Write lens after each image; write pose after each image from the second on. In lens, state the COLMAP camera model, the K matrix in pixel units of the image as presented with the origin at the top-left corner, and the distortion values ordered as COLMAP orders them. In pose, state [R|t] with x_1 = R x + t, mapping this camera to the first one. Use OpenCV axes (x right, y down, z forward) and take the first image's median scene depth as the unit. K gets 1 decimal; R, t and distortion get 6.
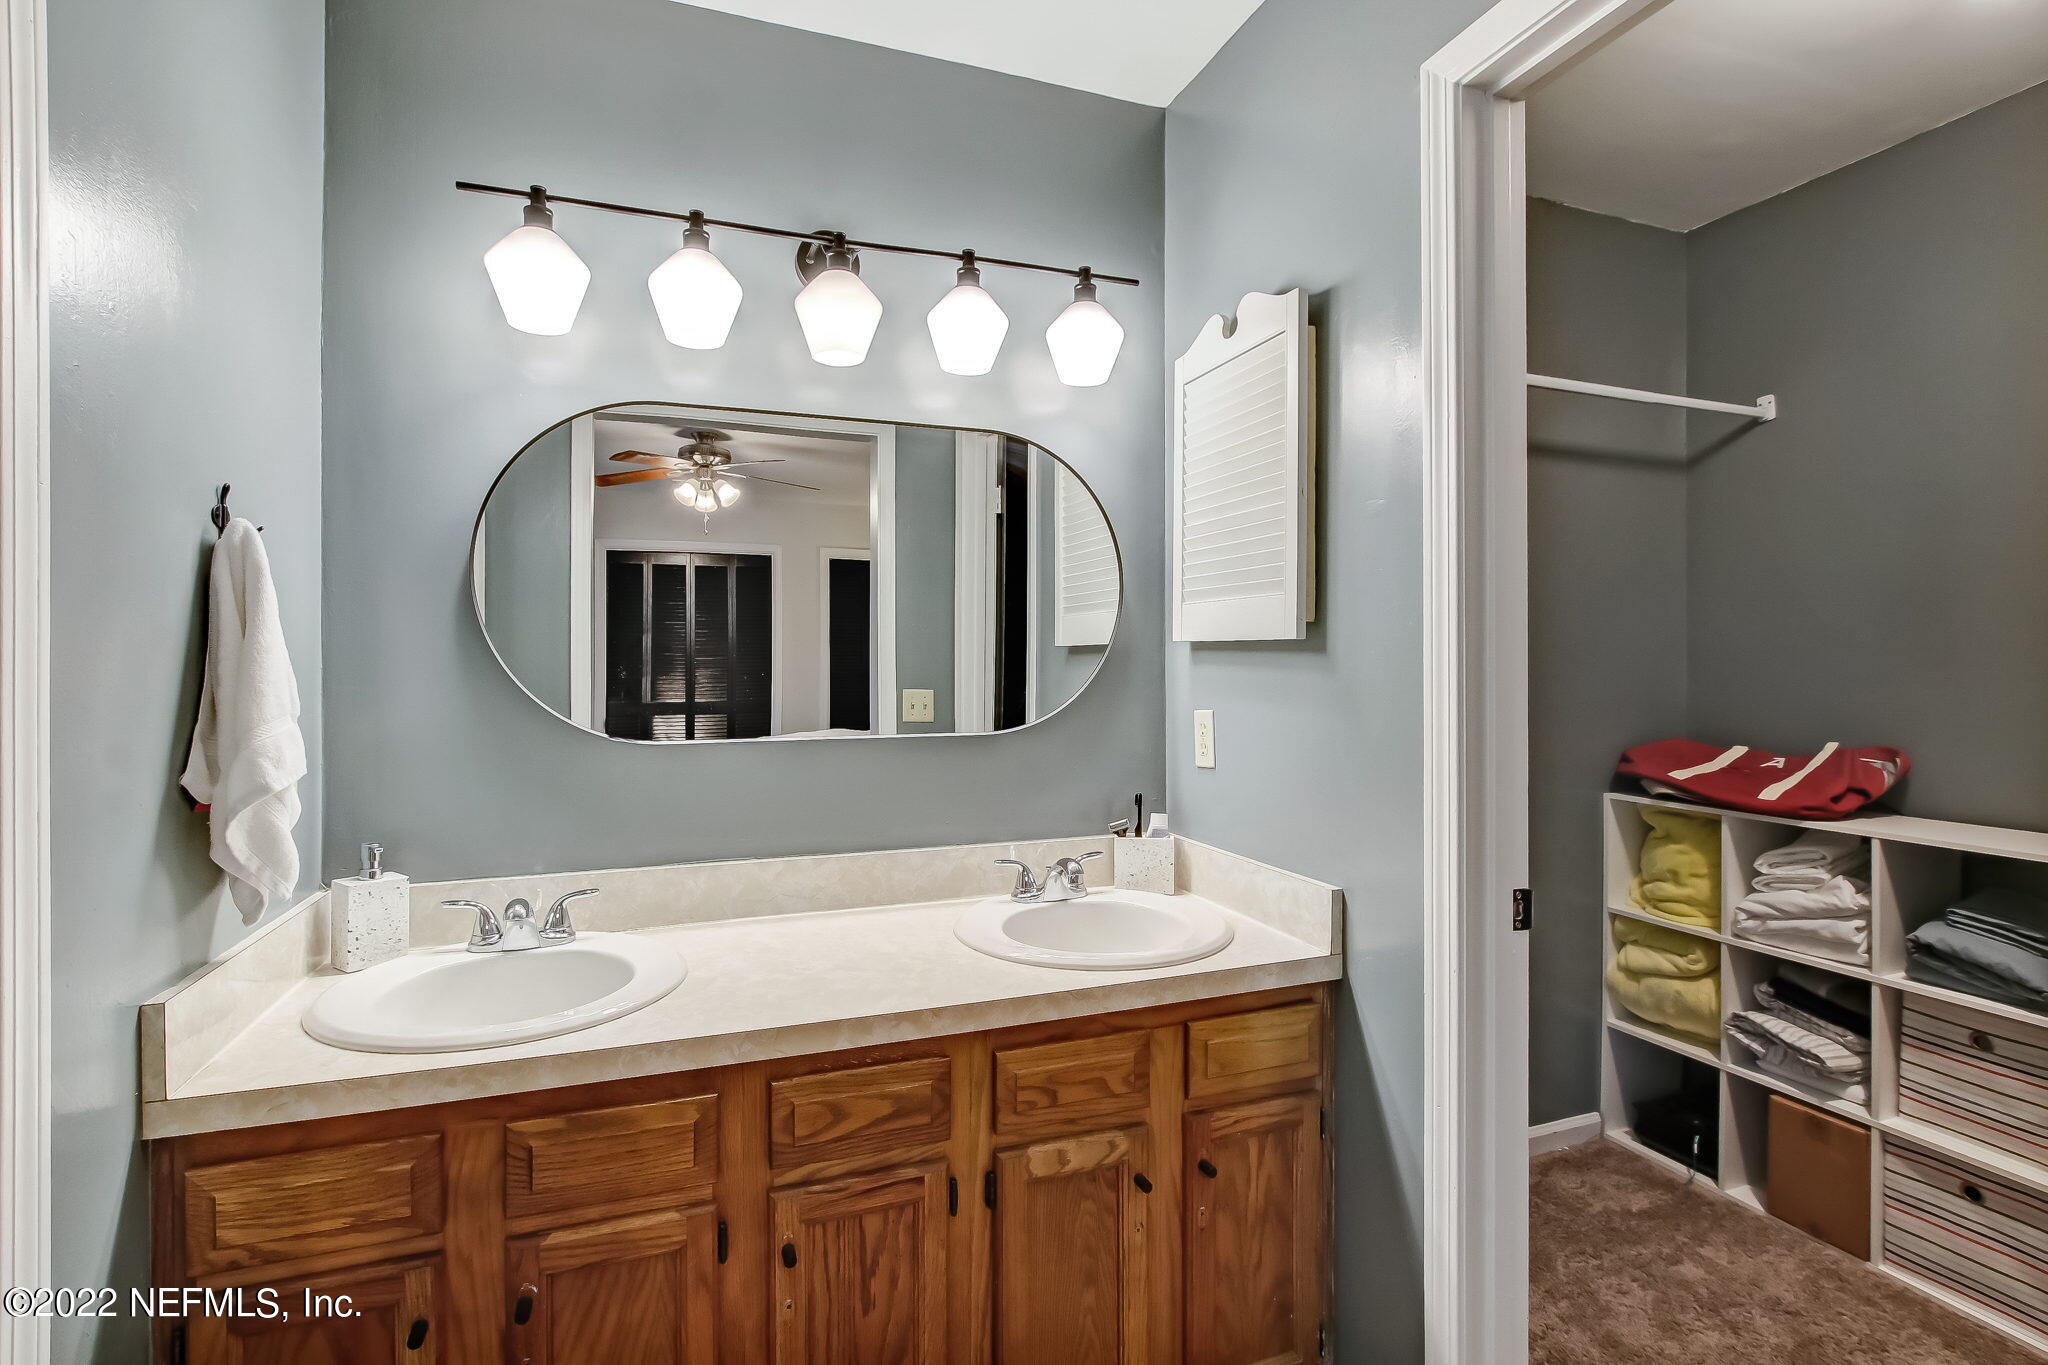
lens RADIAL K [[963.6, 0, 1026.0], [0, 963.6, 643.6], [0, 0, 1]] dist [-0.003713, 0.000119]
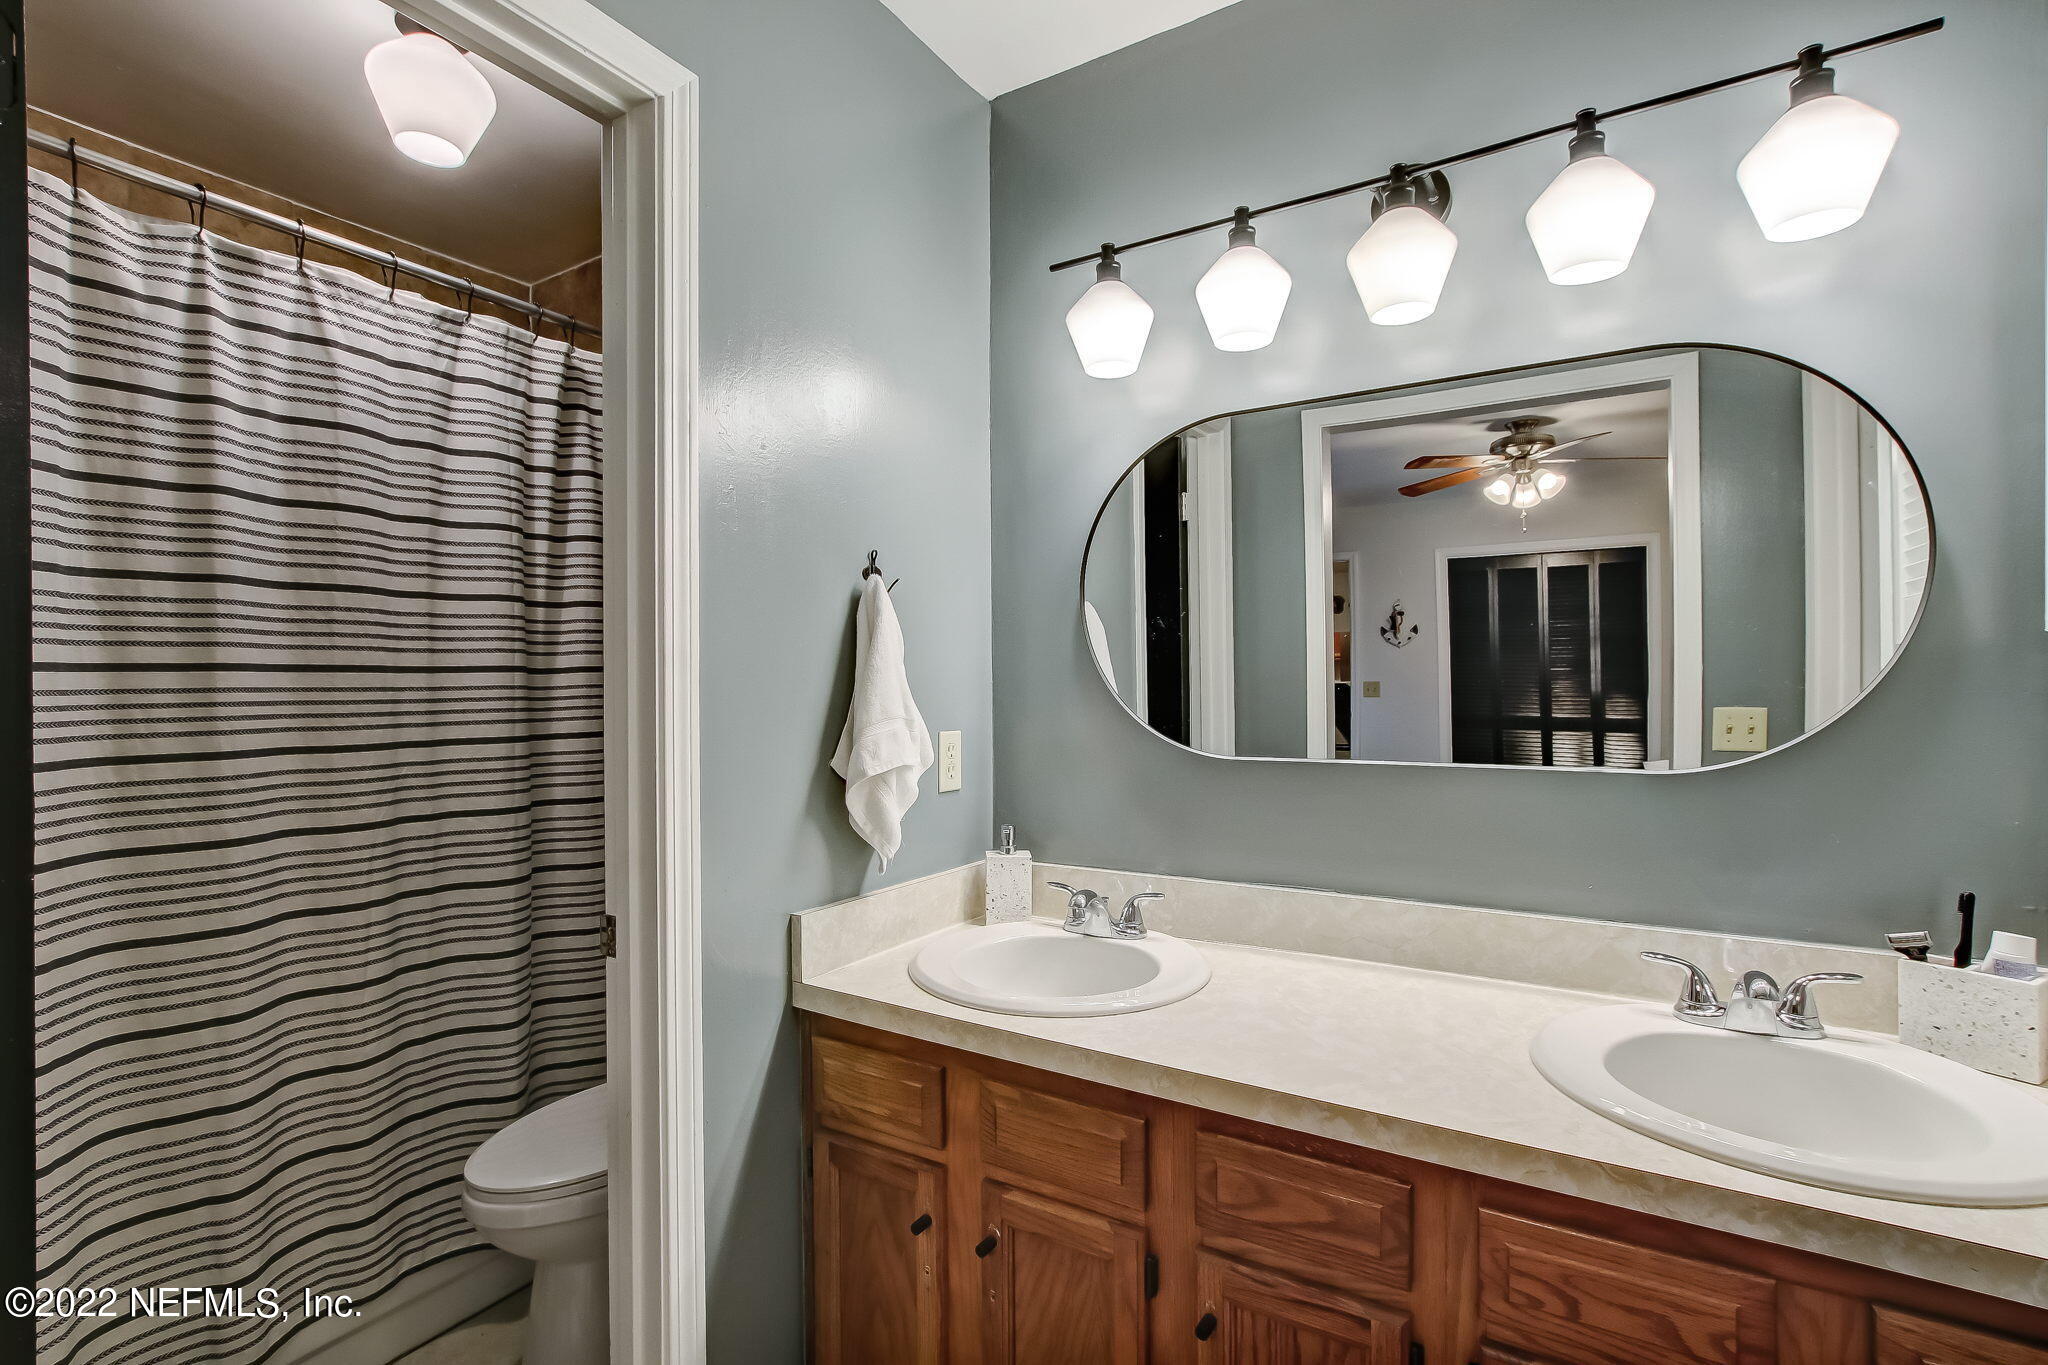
lens RADIAL K [[957.1, 0, 1017.0], [0, 957.1, 663.8], [0, 0, 1]] dist [-0.008714, 0.000585]
pose [[0.614519, -0.016505, -0.788730, 0.317633], [0.023672, 0.999717, -0.002476, 0.004310], [0.788547, -0.017149, 0.614735, 0.270555]]
